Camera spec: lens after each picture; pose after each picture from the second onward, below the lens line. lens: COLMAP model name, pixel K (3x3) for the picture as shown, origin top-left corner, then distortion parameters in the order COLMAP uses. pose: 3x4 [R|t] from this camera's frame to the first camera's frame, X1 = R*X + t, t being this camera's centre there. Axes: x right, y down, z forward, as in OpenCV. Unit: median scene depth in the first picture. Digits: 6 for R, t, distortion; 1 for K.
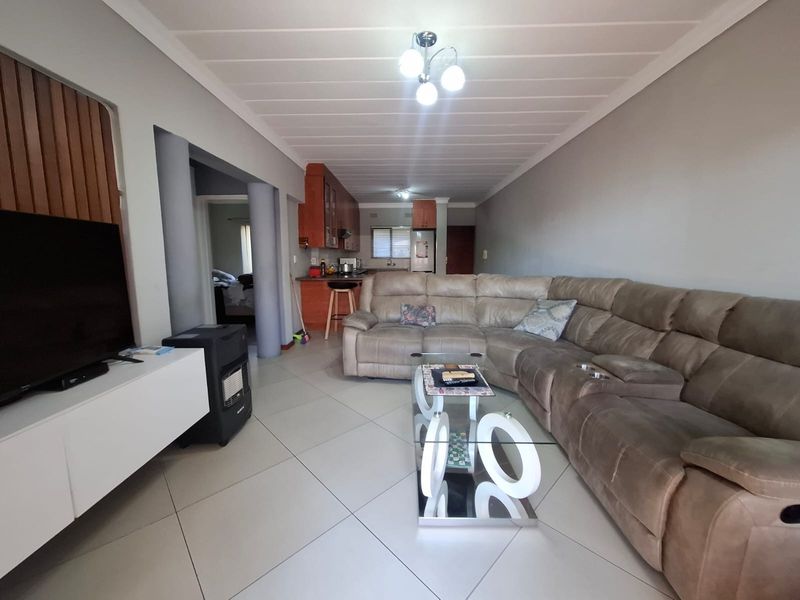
lens RADIAL K [[320.1, 0, 402.6], [0, 320.1, 299.3], [0, 0, 1]] dist [-0.000474, 0.000184]
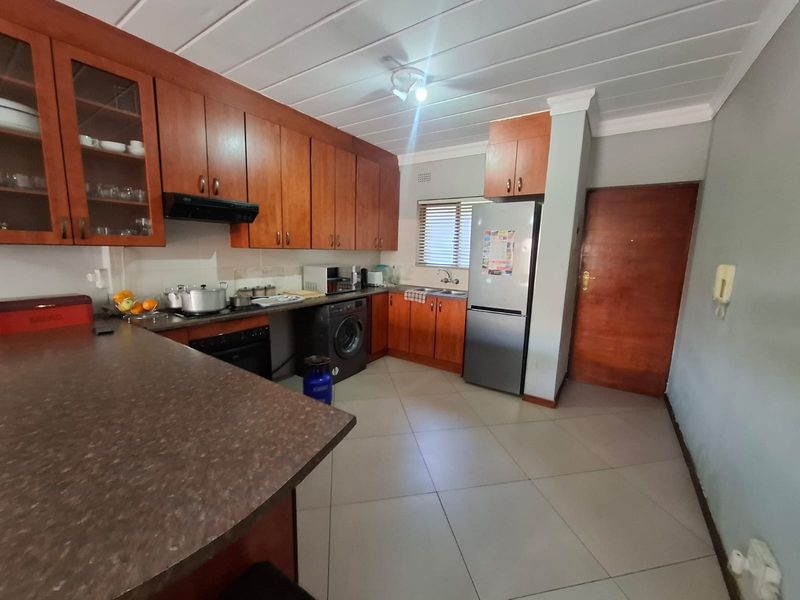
lens RADIAL K [[320.1, 0, 402.6], [0, 320.1, 299.3], [0, 0, 1]] dist [-0.000474, 0.000184]
pose [[0.841320, 0.110856, -0.529048, 0.160095], [-0.097229, 0.993816, 0.053625, -0.104089], [0.531721, 0.006323, 0.846896, 0.584434]]
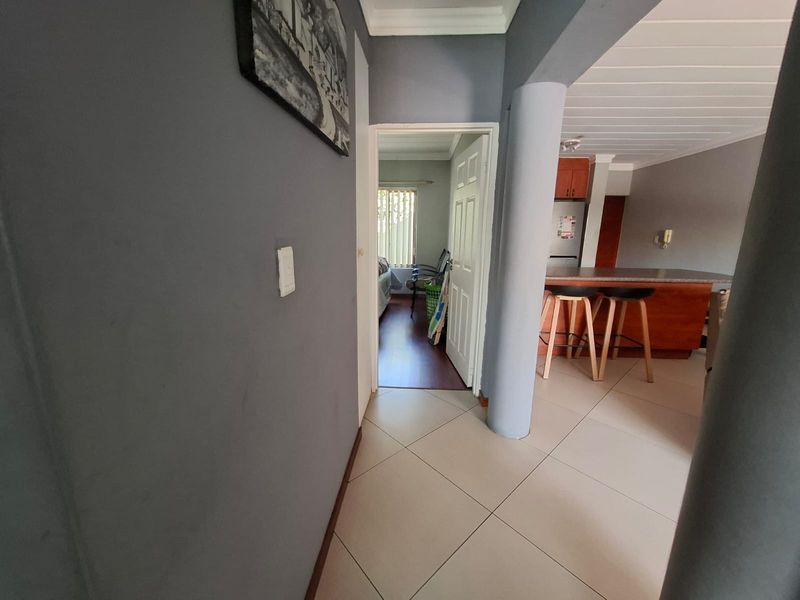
lens RADIAL K [[320.1, 0, 402.6], [0, 320.1, 299.3], [0, 0, 1]] dist [-0.000474, 0.000184]
pose [[0.998952, 0.029656, -0.034855, -0.265329], [-0.026872, 0.996607, 0.077795, -0.036157], [0.037044, -0.076777, 0.996360, 0.226356]]
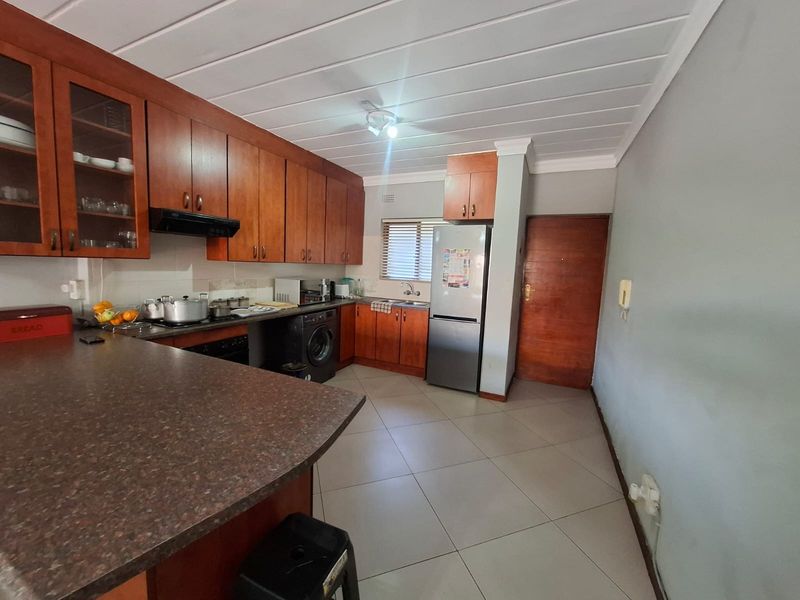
lens RADIAL K [[320.1, 0, 402.6], [0, 320.1, 299.3], [0, 0, 1]] dist [-0.000474, 0.000184]
pose [[0.911387, 0.087196, -0.402207, 0.161087], [-0.095783, 0.995401, -0.001246, -0.100101], [0.400248, 0.039660, 0.915548, 0.541631]]
